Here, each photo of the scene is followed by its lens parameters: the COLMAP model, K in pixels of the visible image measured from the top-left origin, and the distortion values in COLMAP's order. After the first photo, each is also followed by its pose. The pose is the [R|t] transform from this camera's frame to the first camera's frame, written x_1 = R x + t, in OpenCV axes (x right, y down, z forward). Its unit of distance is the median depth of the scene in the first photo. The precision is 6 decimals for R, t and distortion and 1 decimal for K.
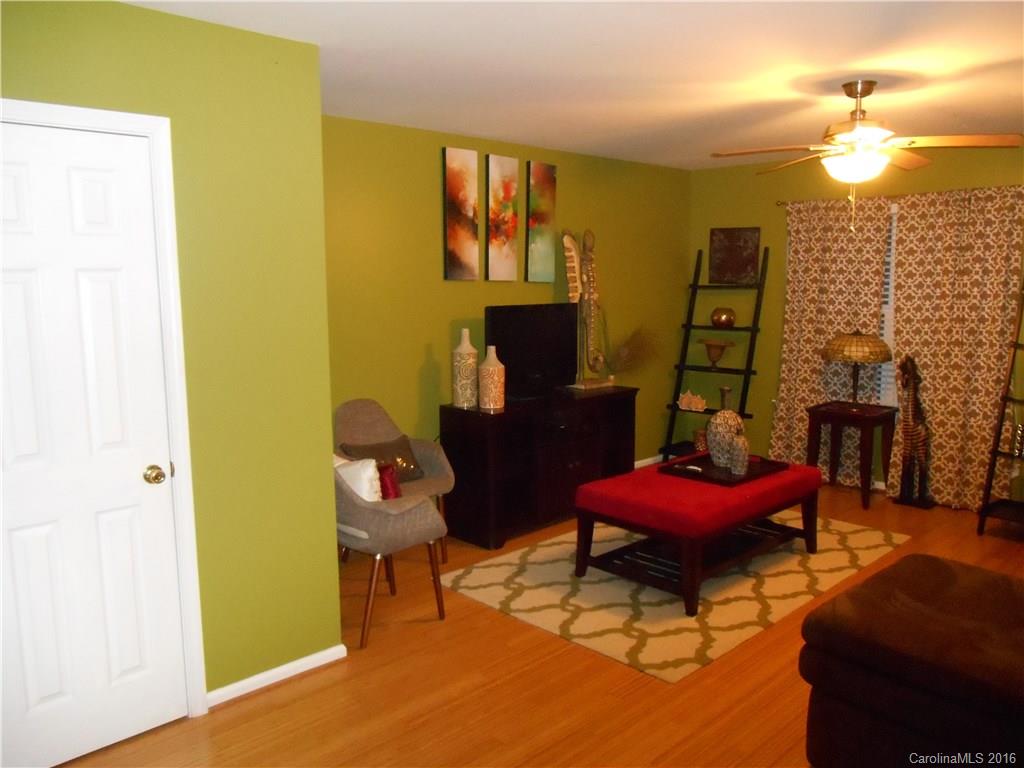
lens RADIAL K [[782.6, 0, 512.0], [0, 782.6, 384.0], [0, 0, 1]] dist [-0.041829, 0.008295]
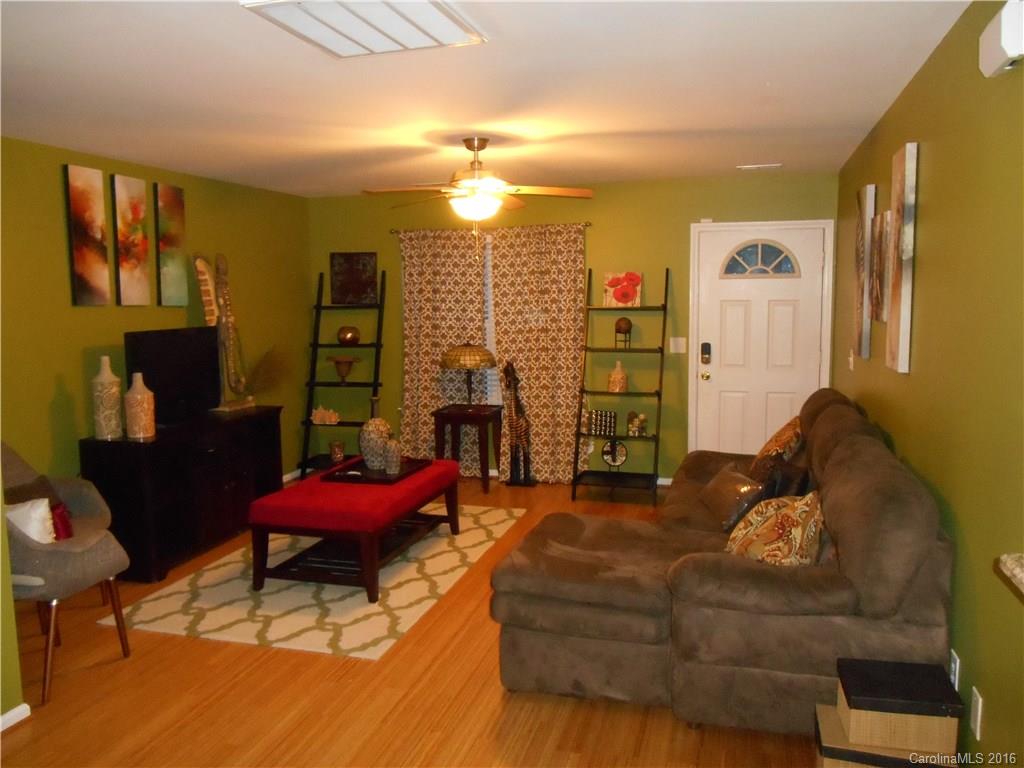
lens RADIAL K [[782.6, 0, 512.0], [0, 782.6, 384.0], [0, 0, 1]] dist [-0.041829, 0.008295]
pose [[0.864244, -0.064046, 0.498980, -0.094680], [0.076335, 0.997073, -0.004236, 0.004097], [-0.497248, 0.041750, 0.866603, -0.054865]]
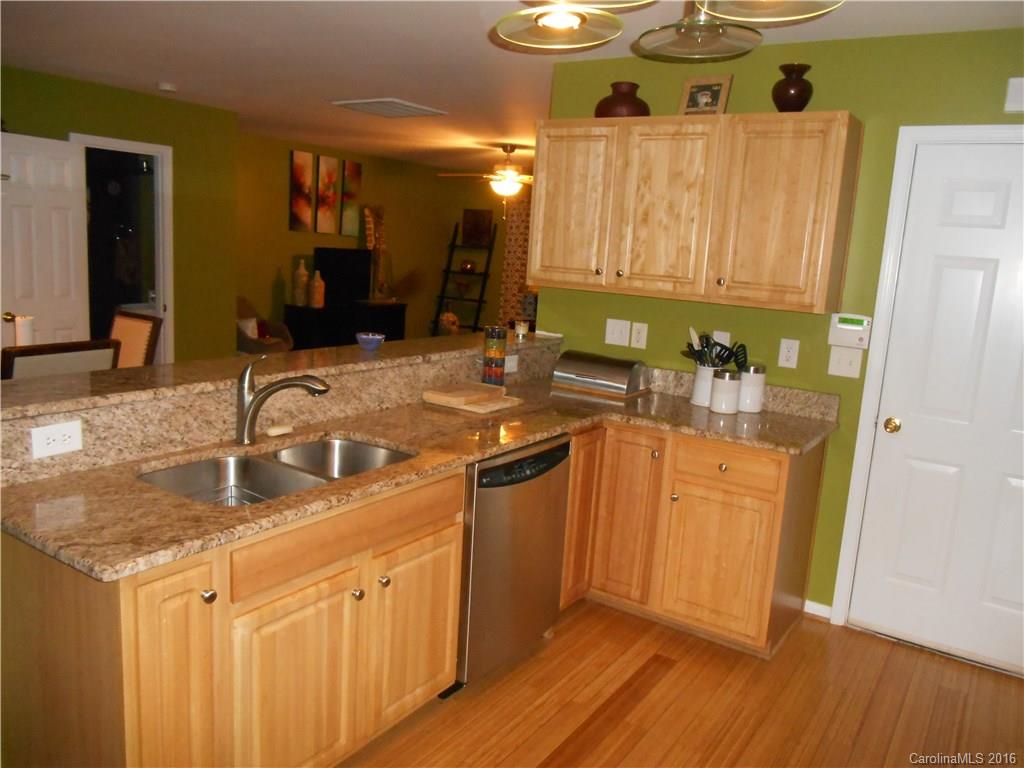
lens RADIAL K [[782.6, 0, 512.0], [0, 782.6, 384.0], [0, 0, 1]] dist [-0.041829, 0.008295]
pose [[0.974395, 0.028870, 0.222982, 0.013835], [-0.039072, 0.998375, 0.041475, 0.102866], [-0.221423, -0.049126, 0.973940, -0.707052]]
